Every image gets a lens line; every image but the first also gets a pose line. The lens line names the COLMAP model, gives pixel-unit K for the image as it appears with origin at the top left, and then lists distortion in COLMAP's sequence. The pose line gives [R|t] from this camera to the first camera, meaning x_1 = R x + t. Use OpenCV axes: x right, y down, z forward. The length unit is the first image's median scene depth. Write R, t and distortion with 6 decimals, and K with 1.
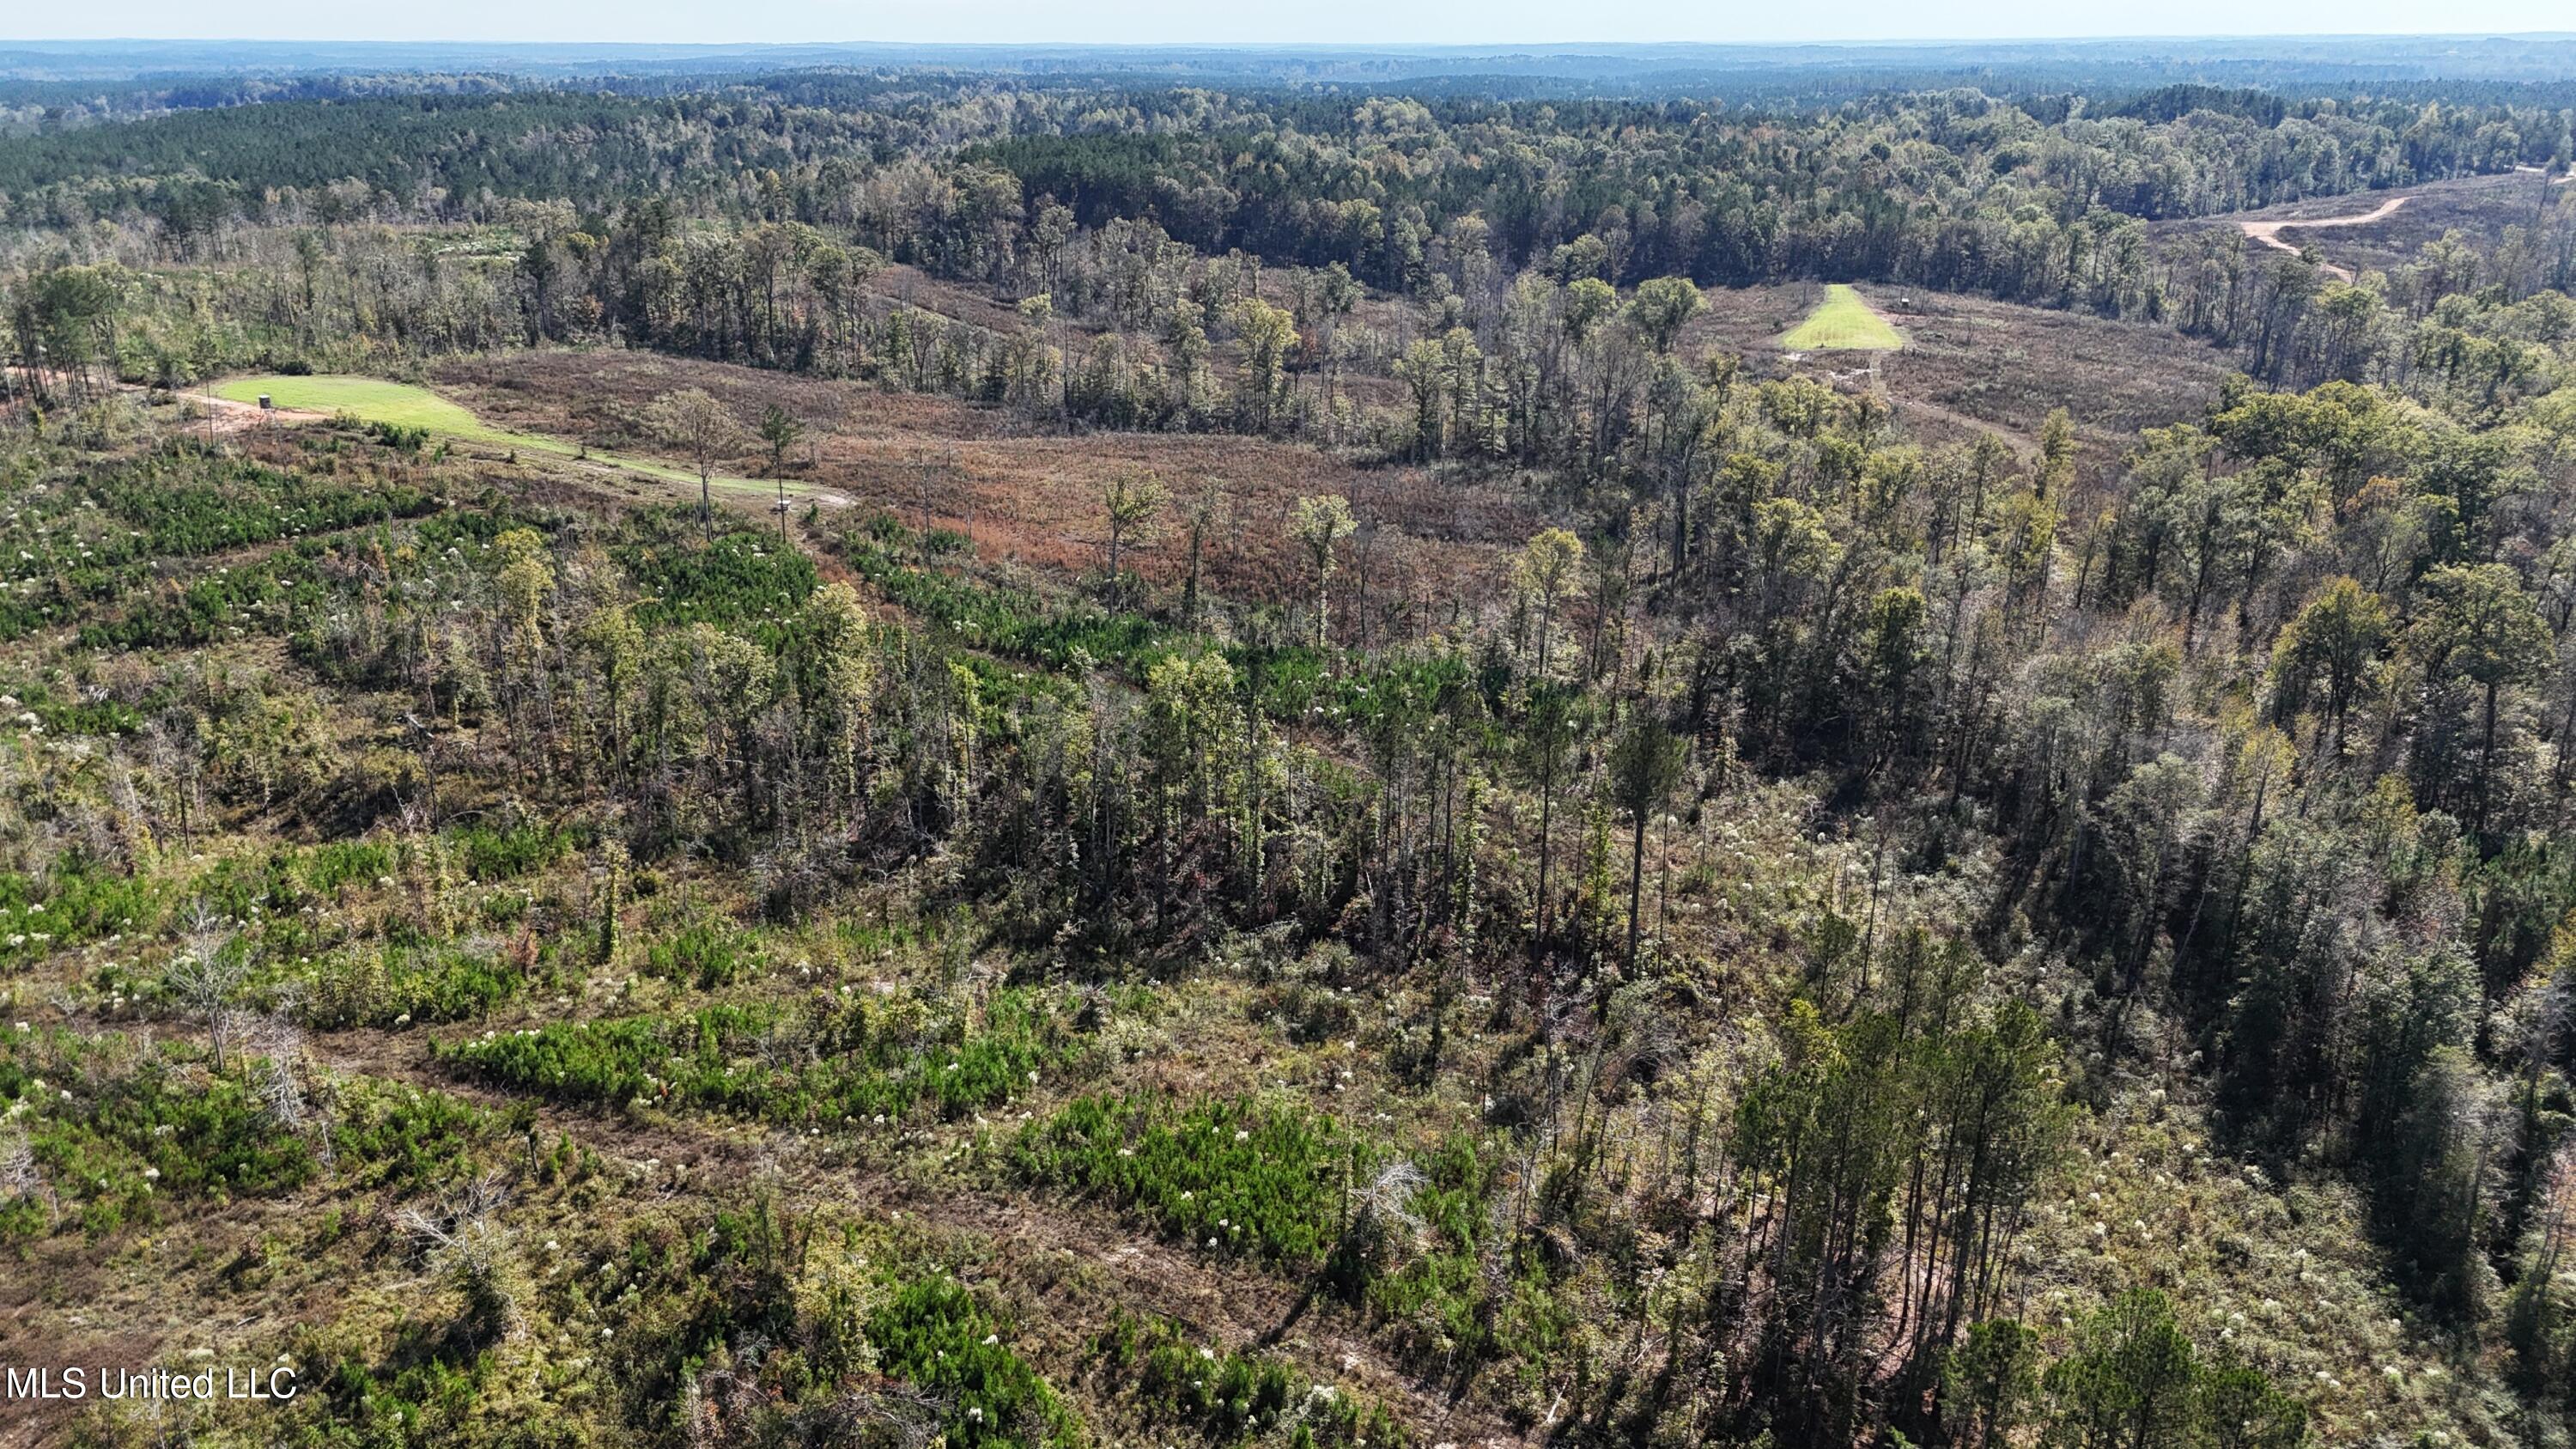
lens RADIAL K [[1927.5, 0, 1280.5], [0, 1927.5, 728.0], [0, 0, 1]] dist [0.101305, -0.081437]
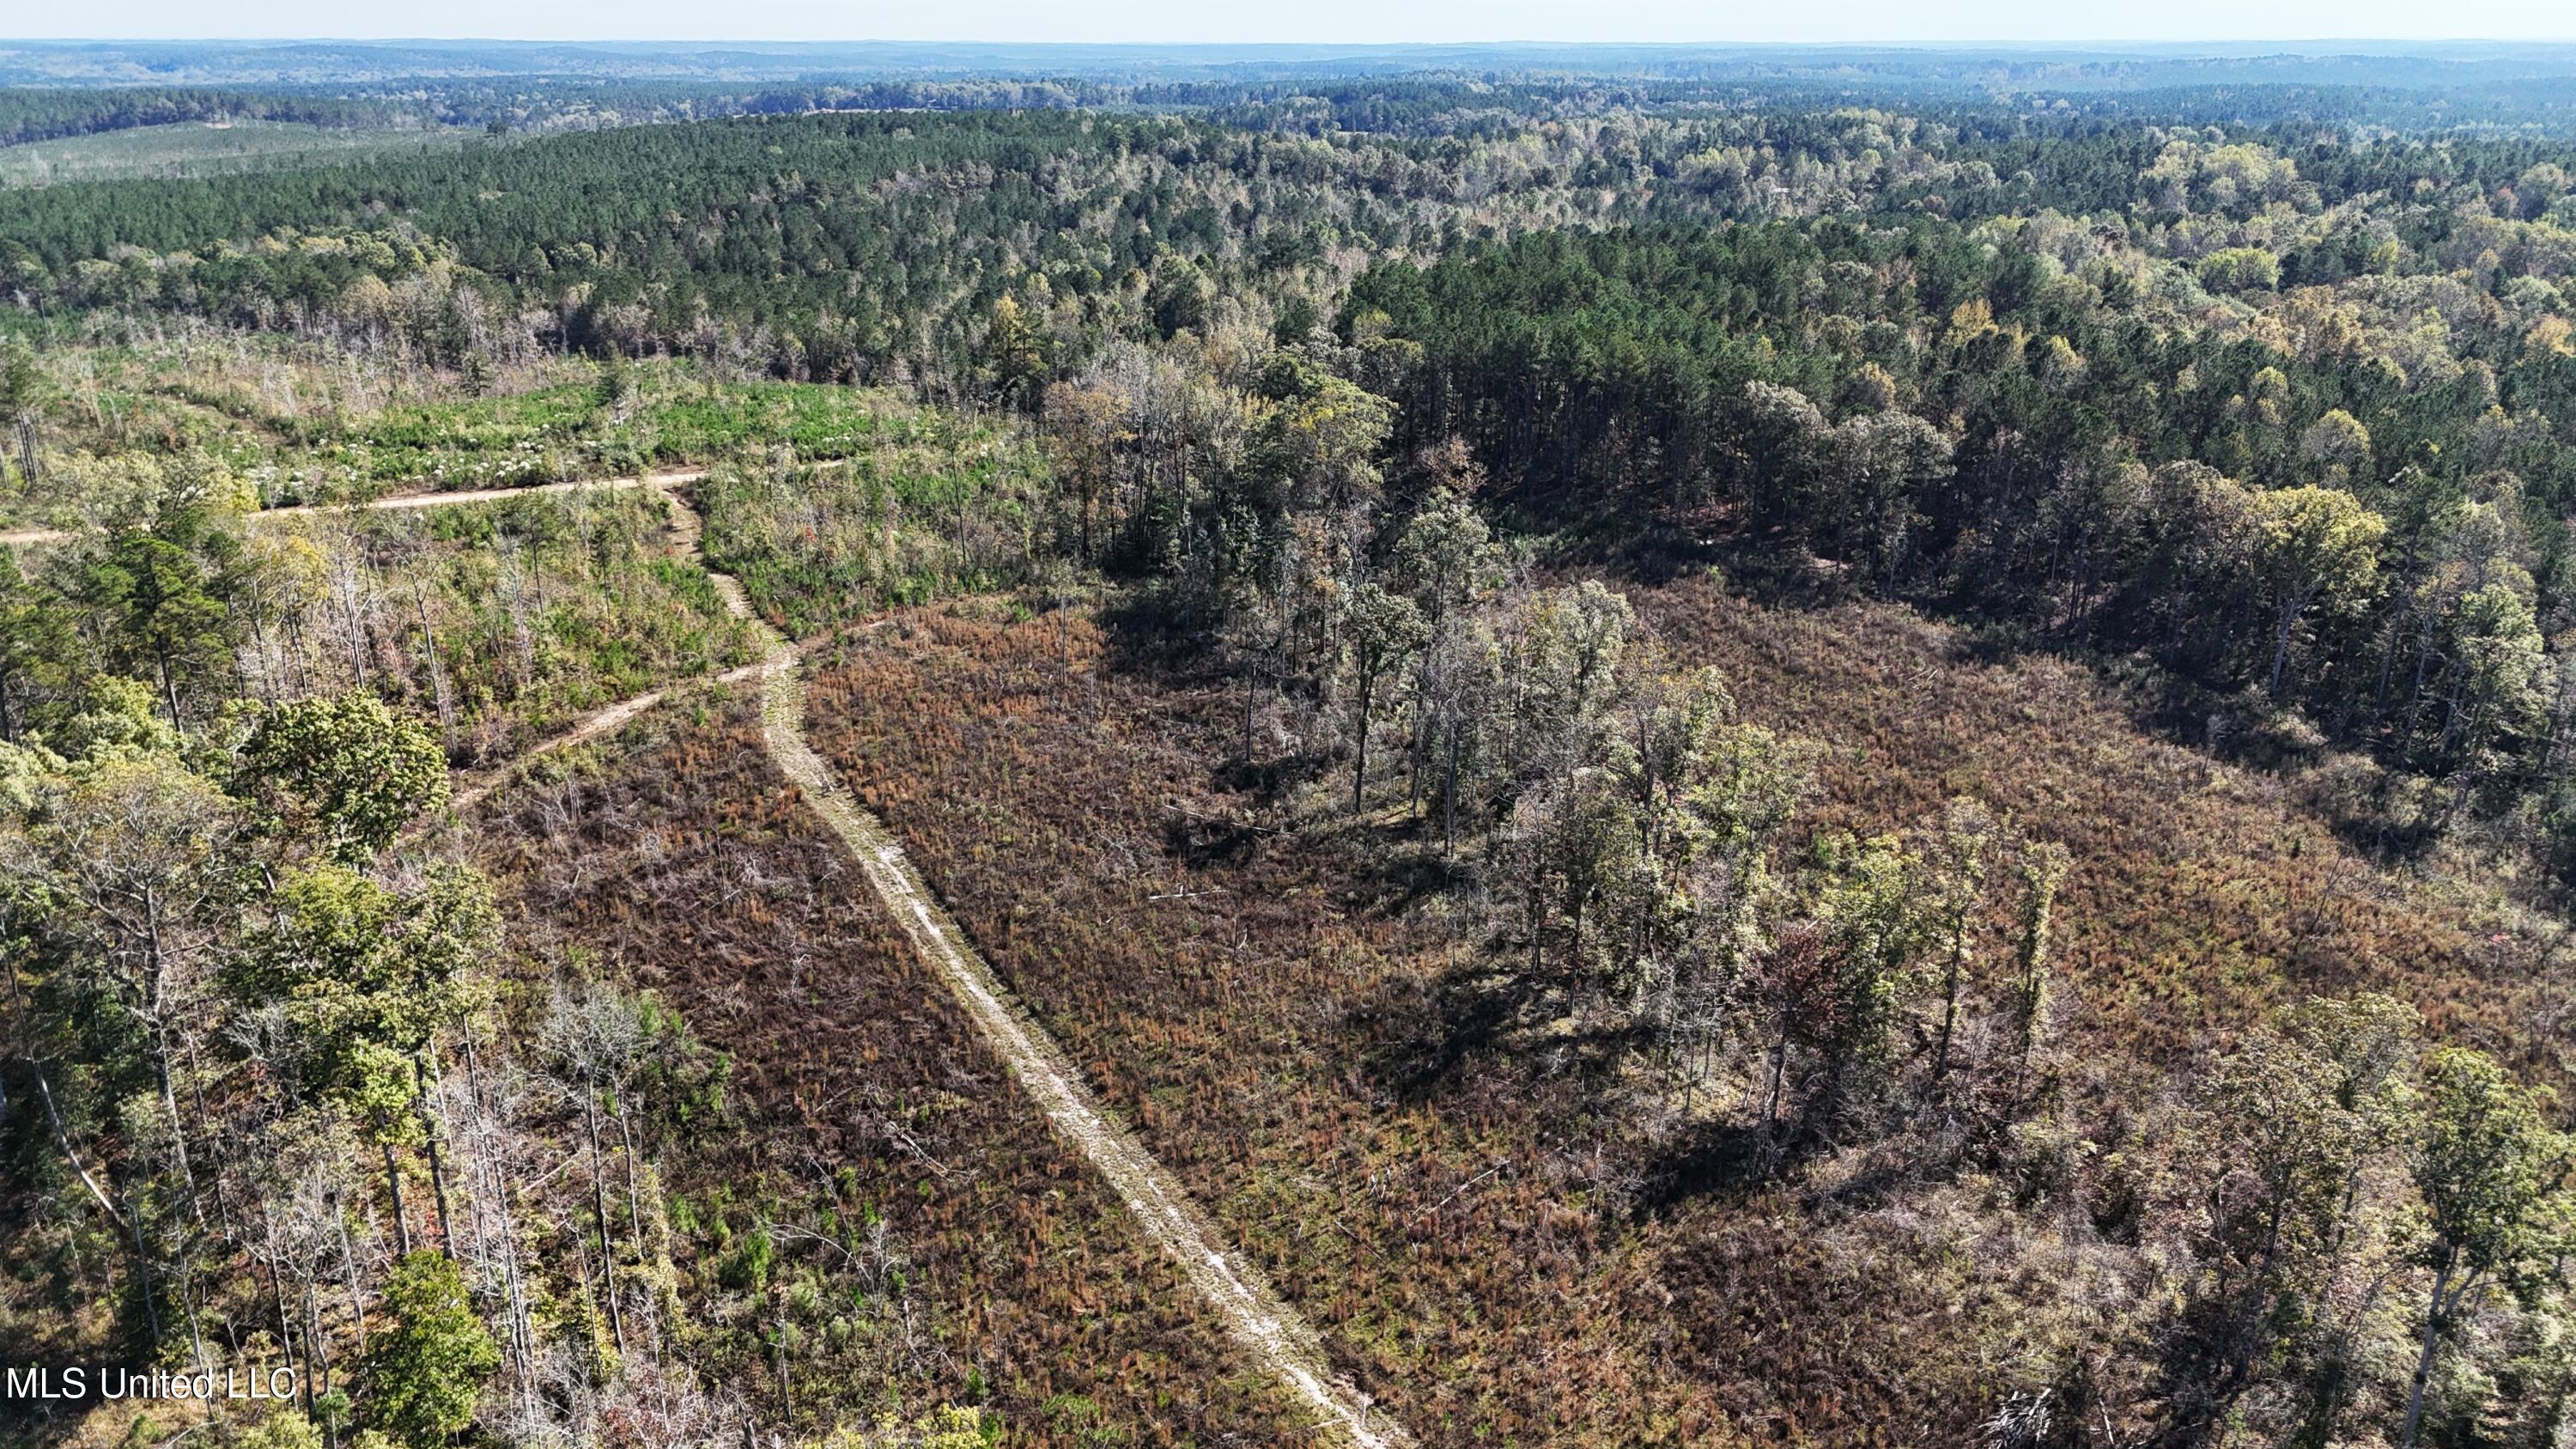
lens RADIAL K [[1927.5, 0, 1280.5], [0, 1927.5, 728.0], [0, 0, 1]] dist [0.101305, -0.081437]
pose [[0.949921, 0.112096, -0.291692, -0.020342], [-0.111974, 0.993563, 0.017167, -0.137885], [0.291739, 0.016354, 0.956358, 0.385338]]
